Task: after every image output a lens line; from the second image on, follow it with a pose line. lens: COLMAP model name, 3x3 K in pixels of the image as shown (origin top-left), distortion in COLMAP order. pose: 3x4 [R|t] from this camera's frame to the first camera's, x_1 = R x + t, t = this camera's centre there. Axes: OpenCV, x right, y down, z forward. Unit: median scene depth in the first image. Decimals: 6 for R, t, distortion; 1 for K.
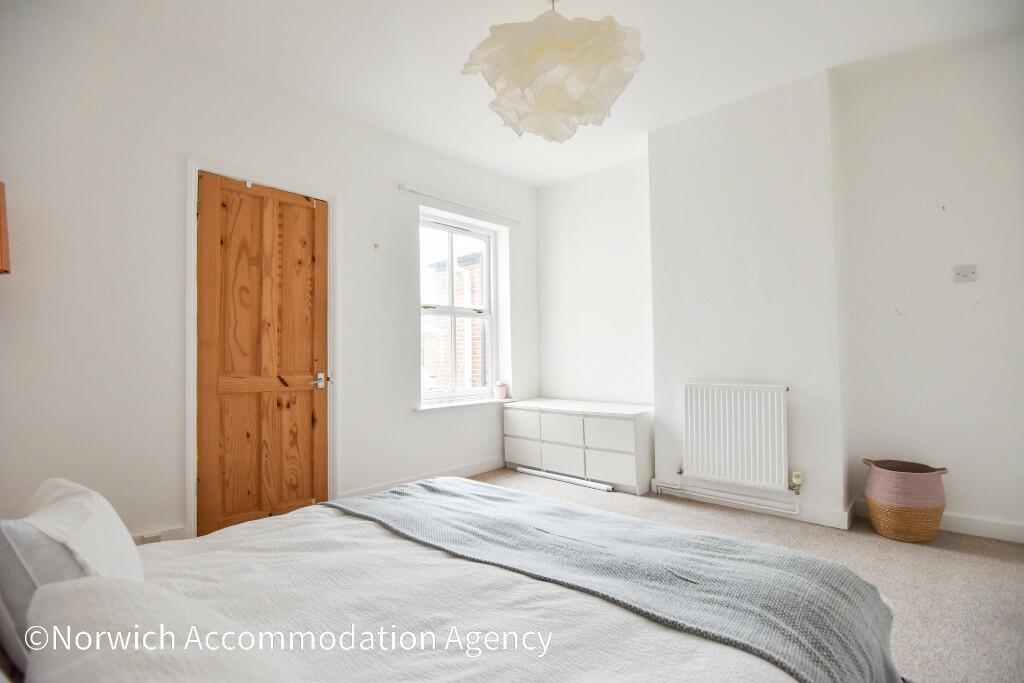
lens RADIAL K [[472.2, 0, 511.1], [0, 472.2, 340.5], [0, 0, 1]] dist [-0.000830, -0.000140]
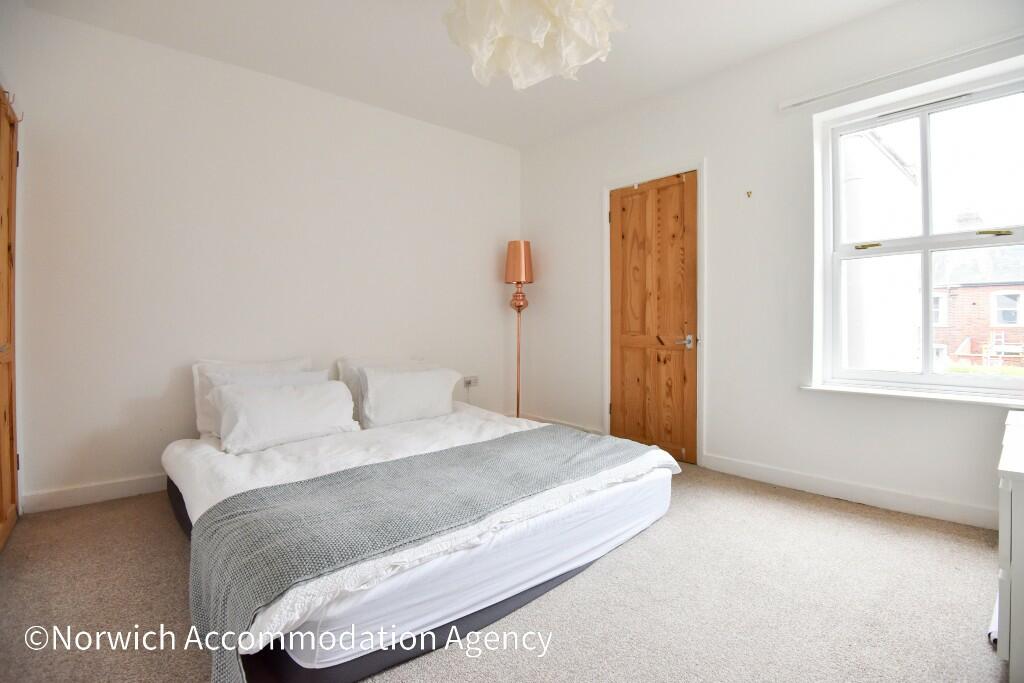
lens RADIAL K [[497.7, 0, 512.2], [0, 497.7, 328.3], [0, 0, 1]] dist [0.000064, -0.000211]
pose [[-0.092023, 0.015188, -0.995641, 0.801417], [0.040372, 0.999118, 0.011509, 0.025934], [0.994938, -0.039136, -0.092555, 0.743200]]
